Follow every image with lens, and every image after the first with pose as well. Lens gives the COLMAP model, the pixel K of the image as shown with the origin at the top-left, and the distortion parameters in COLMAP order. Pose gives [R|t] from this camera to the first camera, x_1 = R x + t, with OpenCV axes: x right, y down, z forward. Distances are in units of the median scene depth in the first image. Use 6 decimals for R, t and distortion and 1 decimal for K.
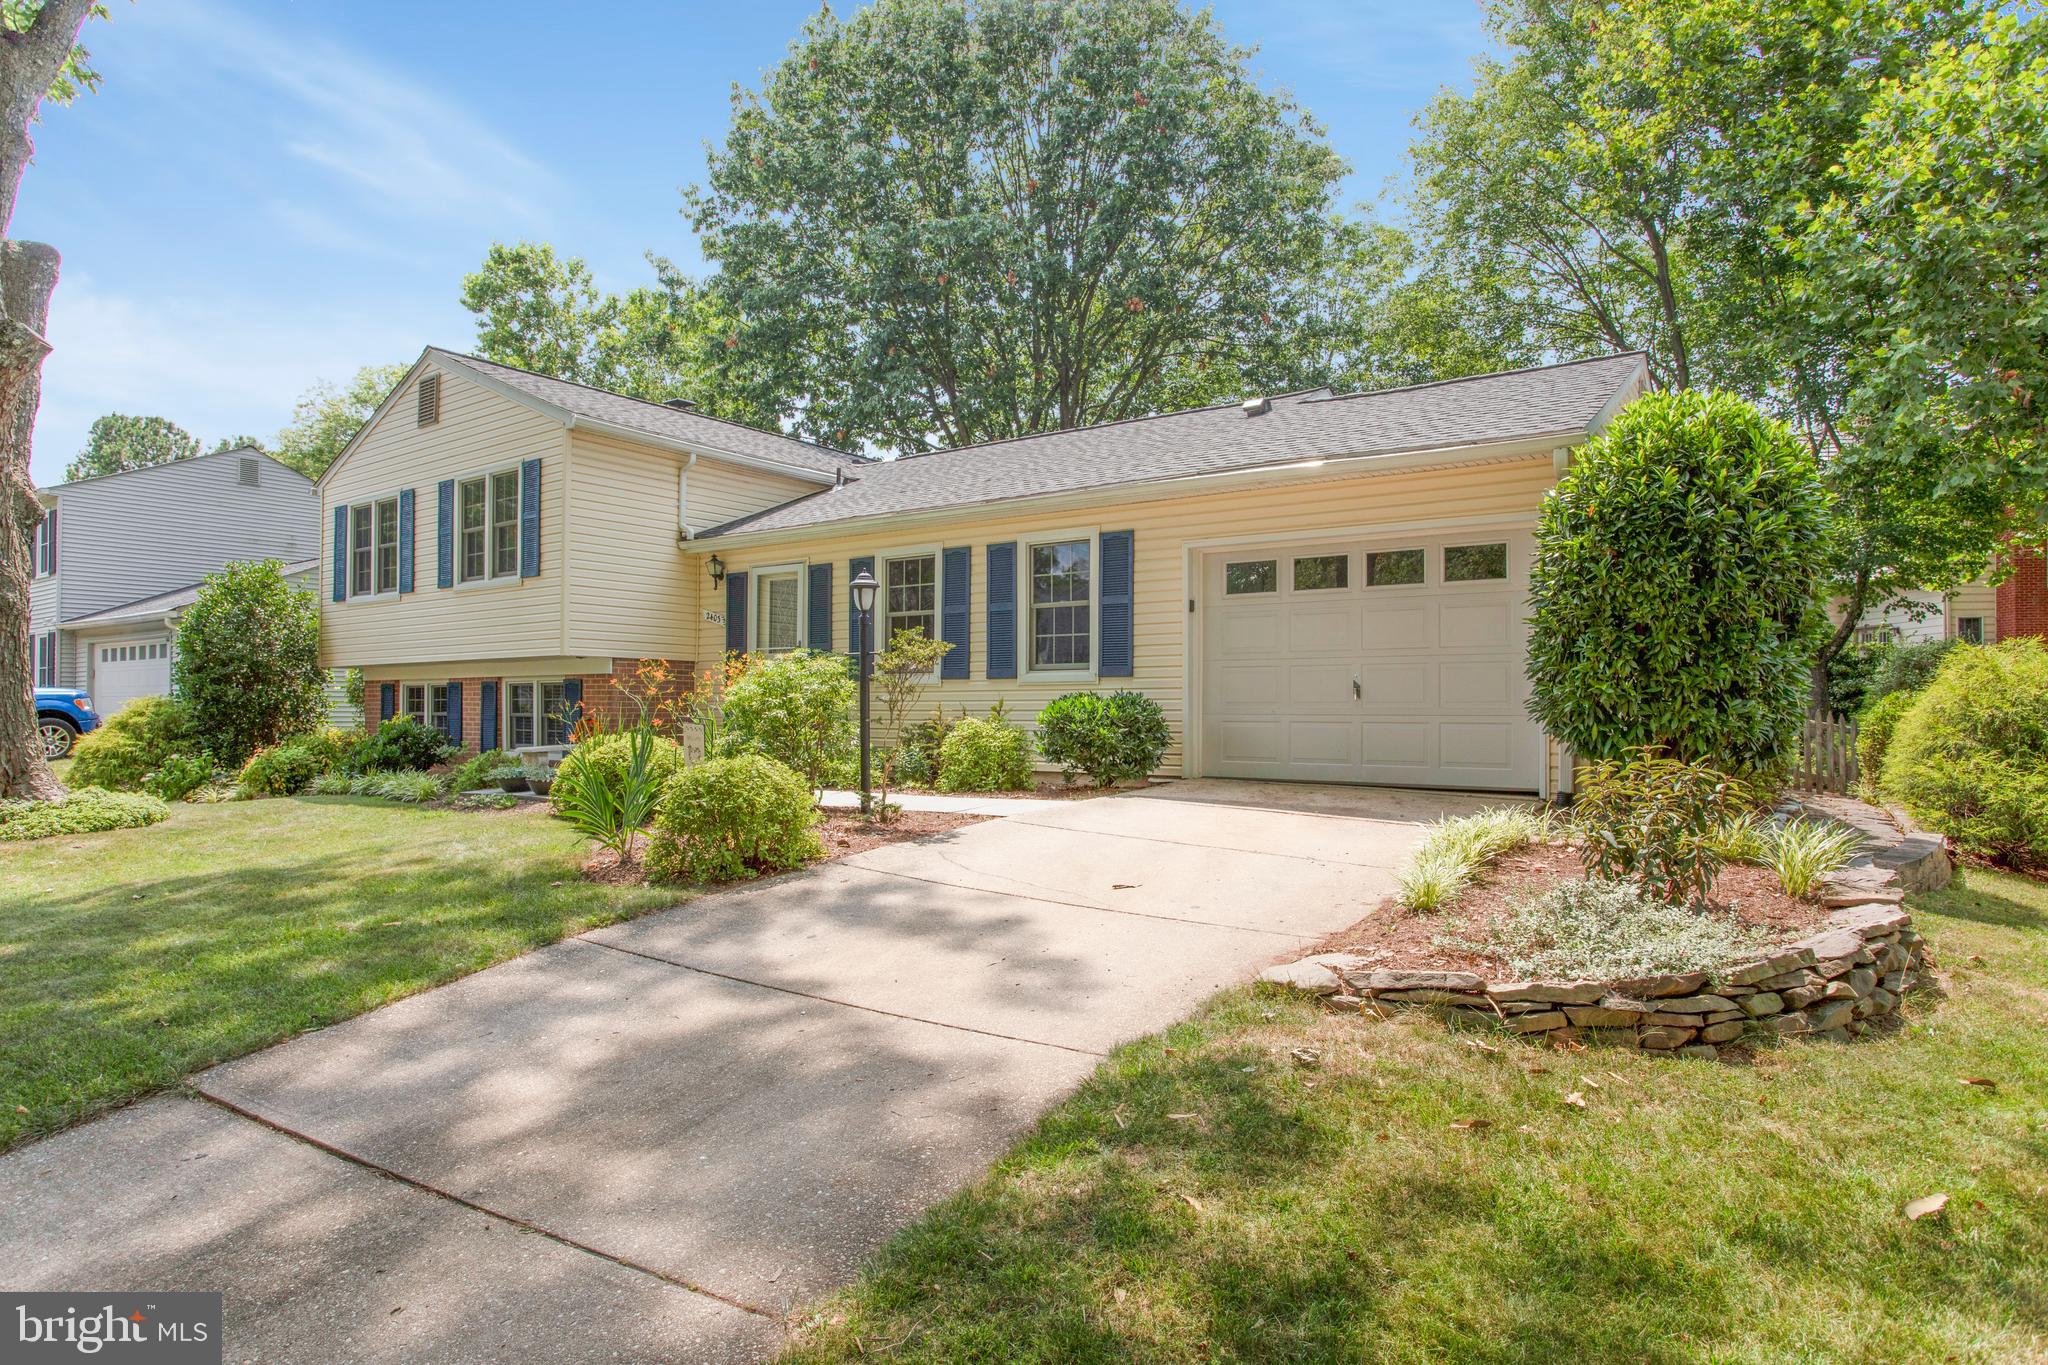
lens RADIAL K [[1172.3, 0, 992.2], [0, 1172.3, 715.1], [0, 0, 1]] dist [0.001809, 0.000133]
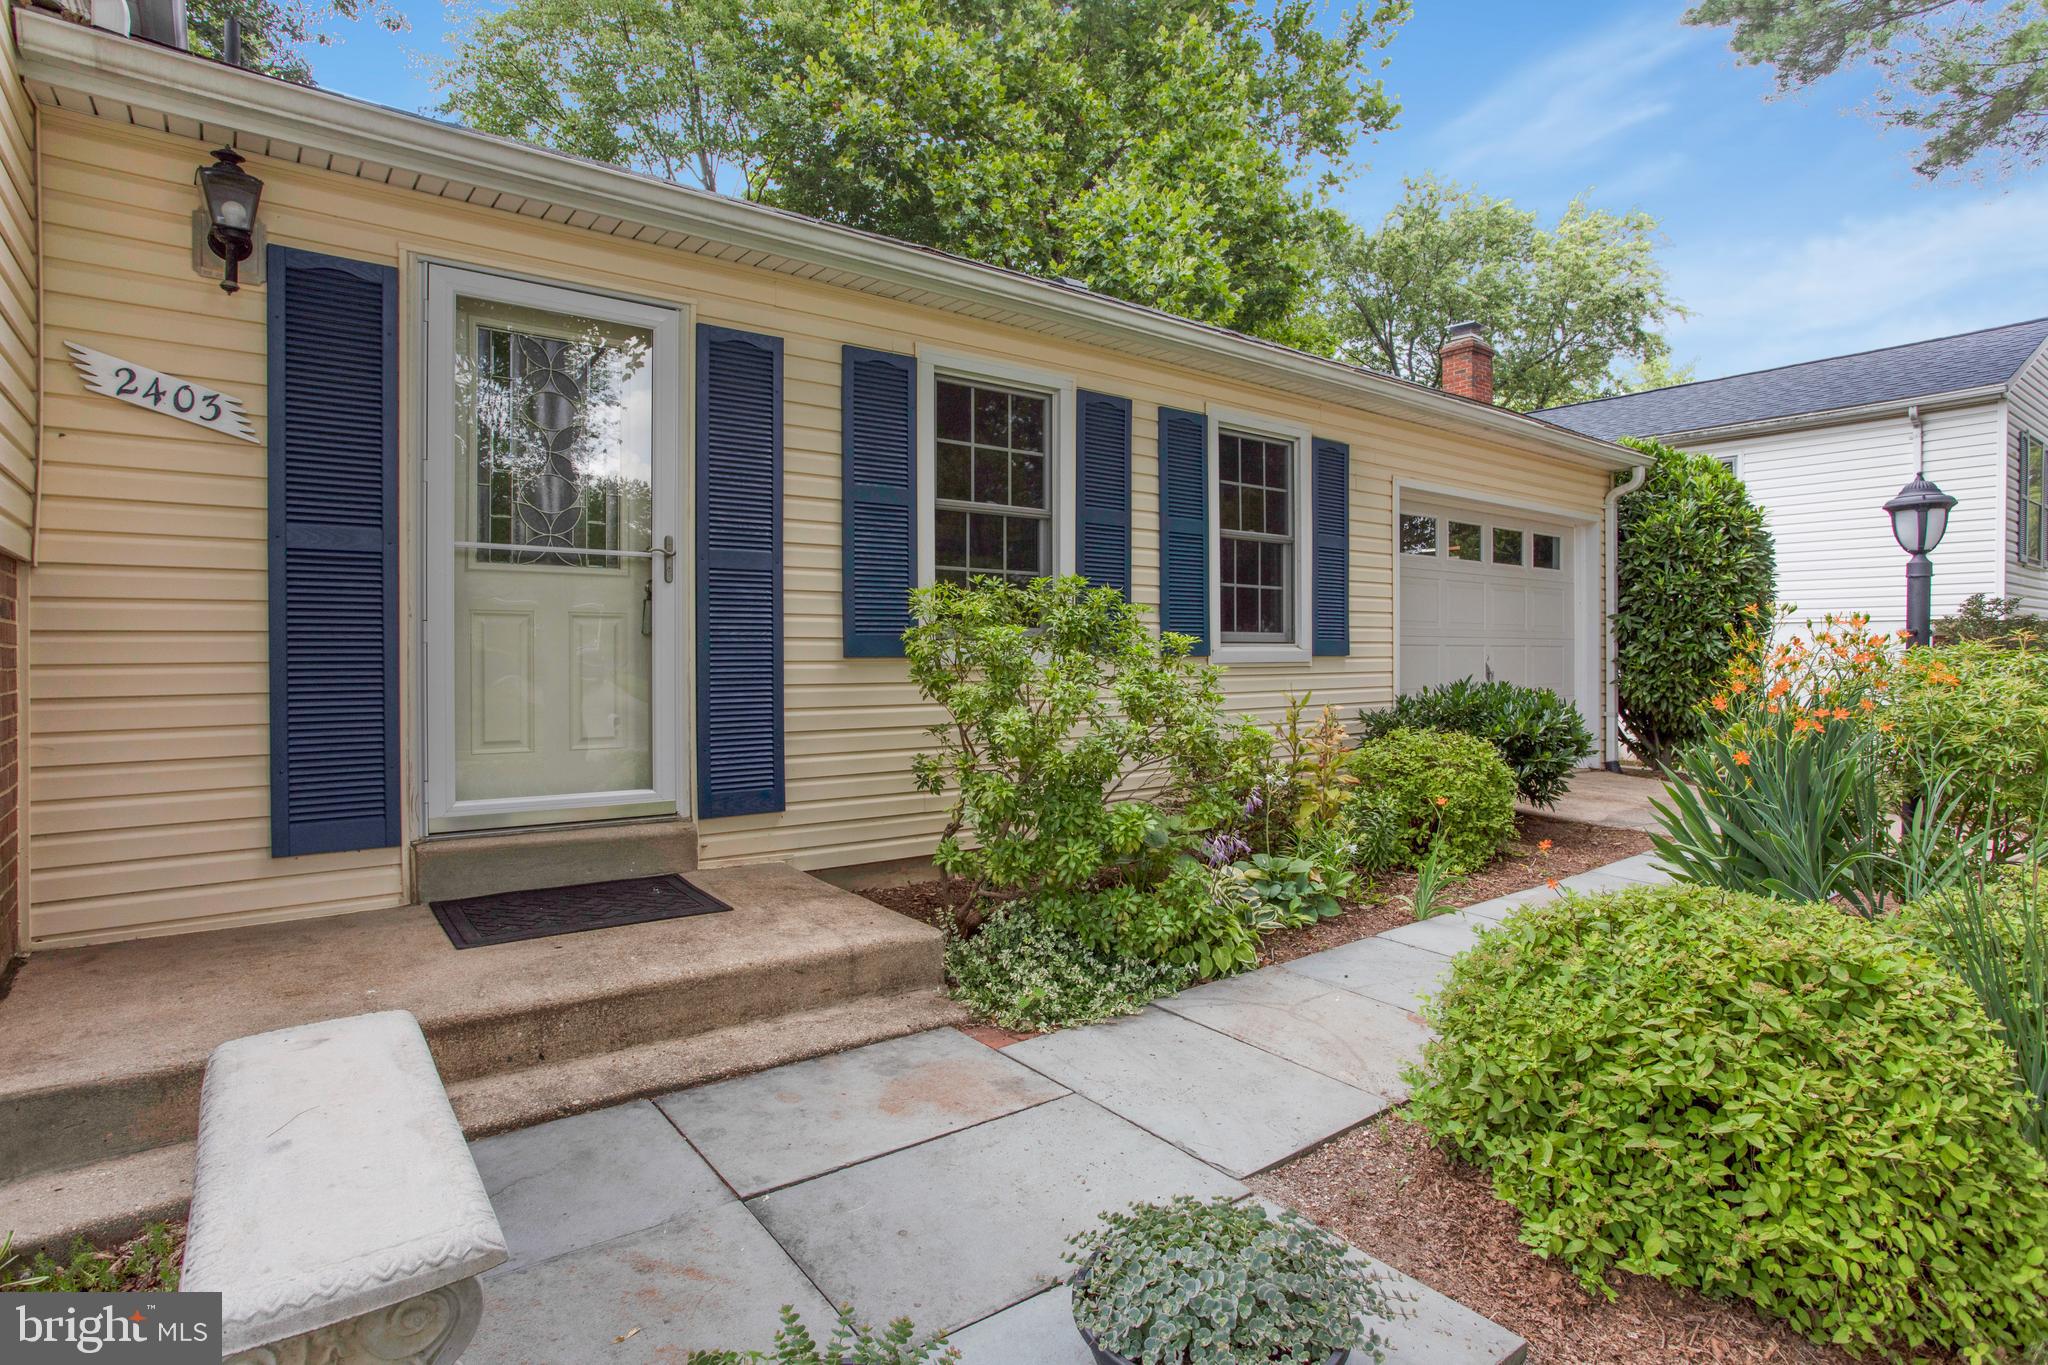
lens RADIAL K [[1052.9, 0, 1009.0], [0, 1052.9, 661.0], [0, 0, 1]] dist [-0.072172, 0.048180]
pose [[0.284383, -0.015767, 0.958581, -0.461720], [-0.001759, 0.999854, 0.016967, -0.034930], [-0.958709, -0.006511, 0.284313, 0.887367]]
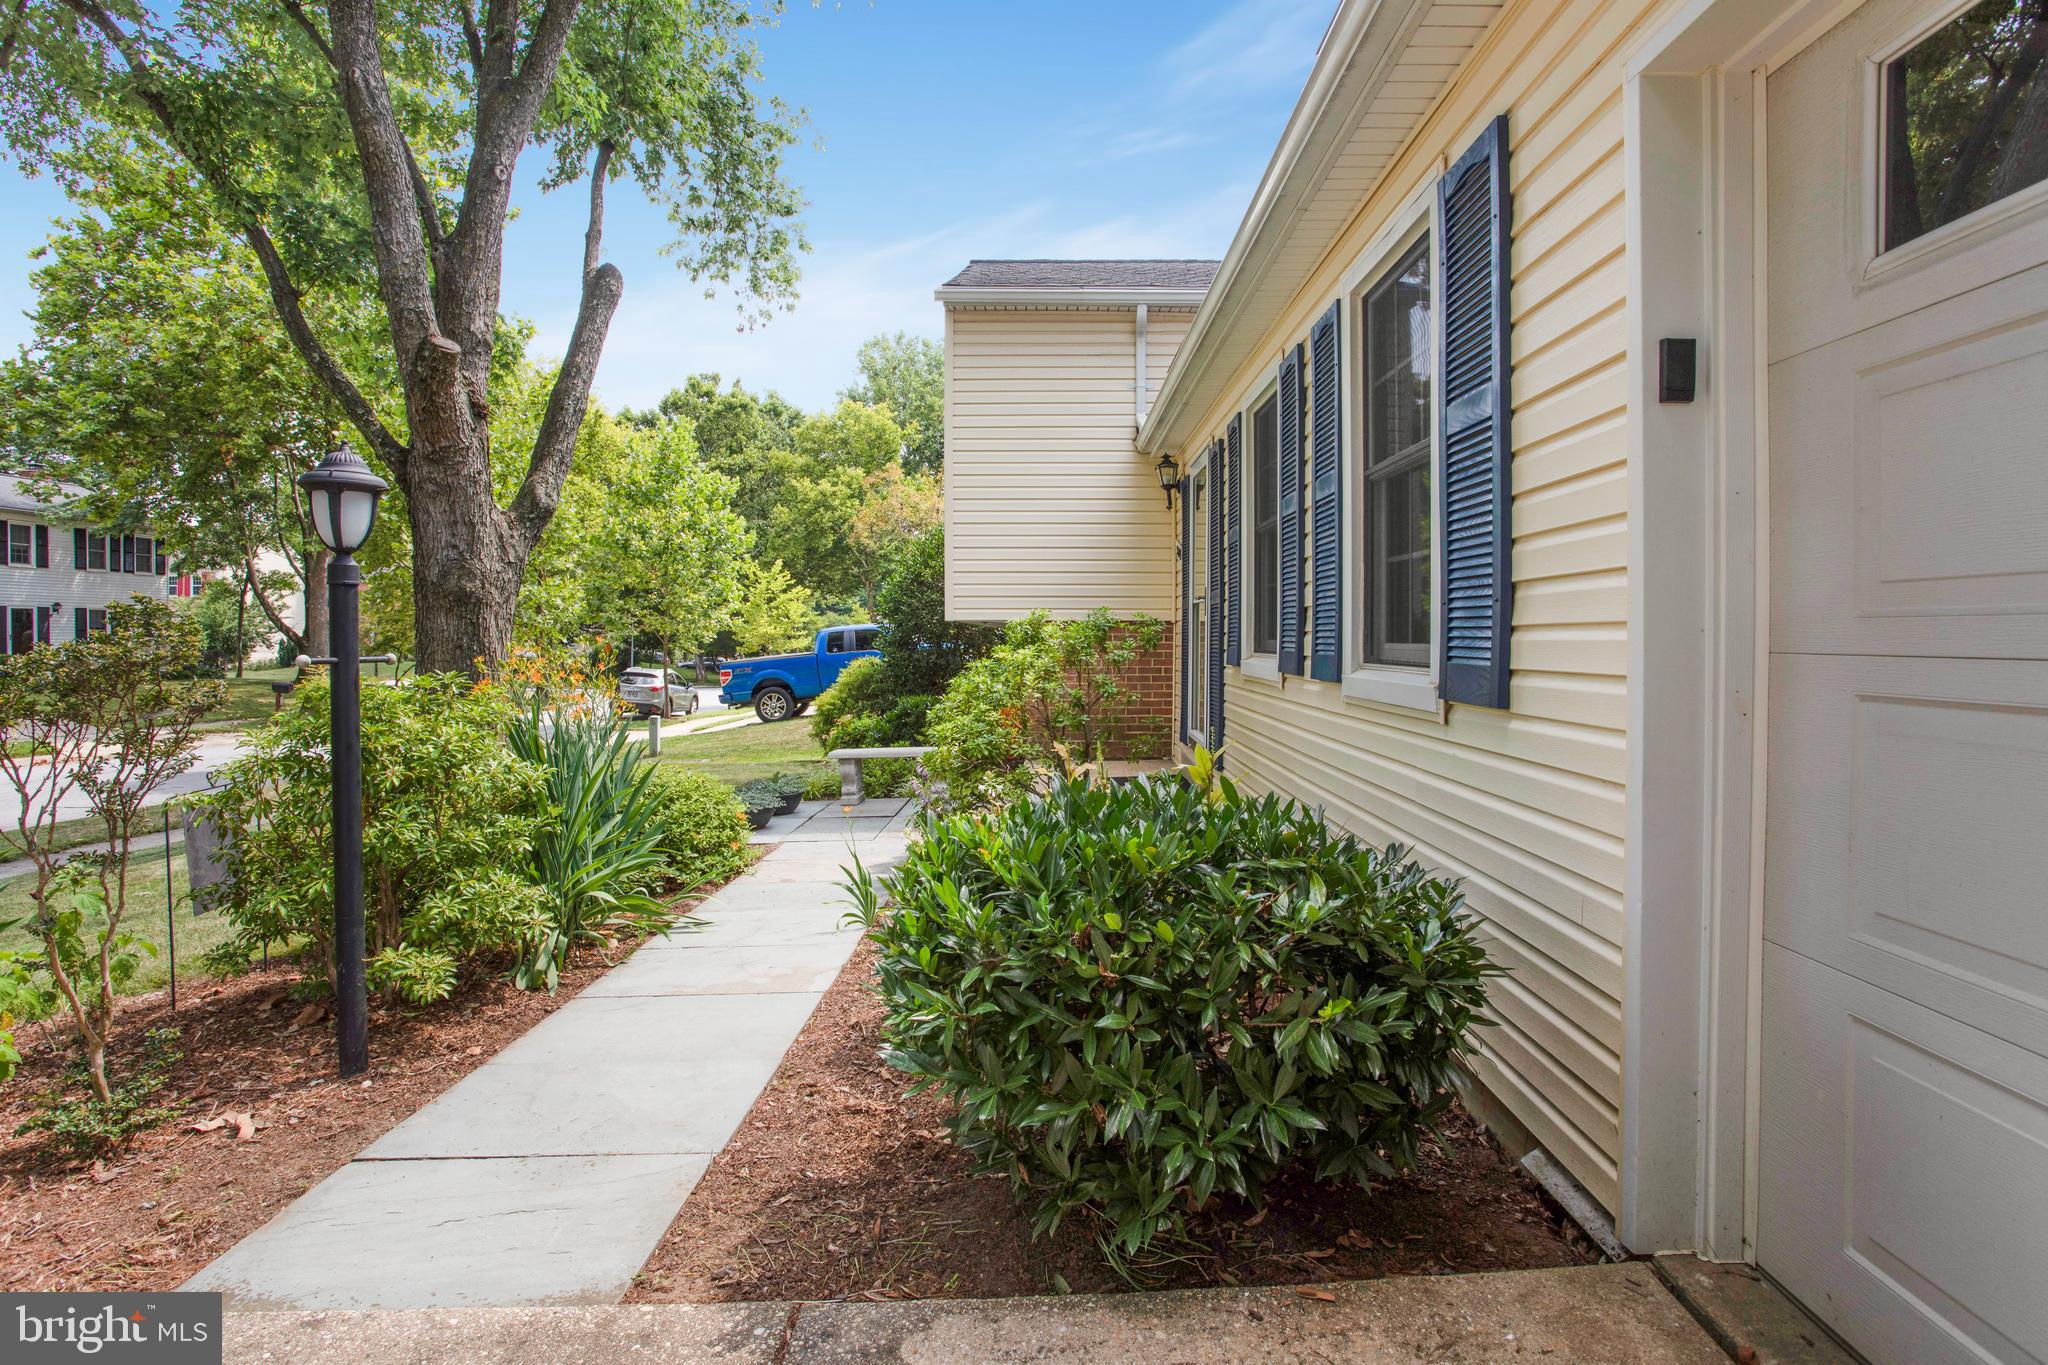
lens RADIAL K [[1052.9, 0, 1009.0], [0, 1052.9, 661.0], [0, 0, 1]] dist [-0.072172, 0.048180]
pose [[0.569987, 0.011208, -0.821578, 0.209195], [0.010660, 0.999722, 0.021034, -0.042563], [0.821585, -0.020747, 0.569709, 0.690550]]
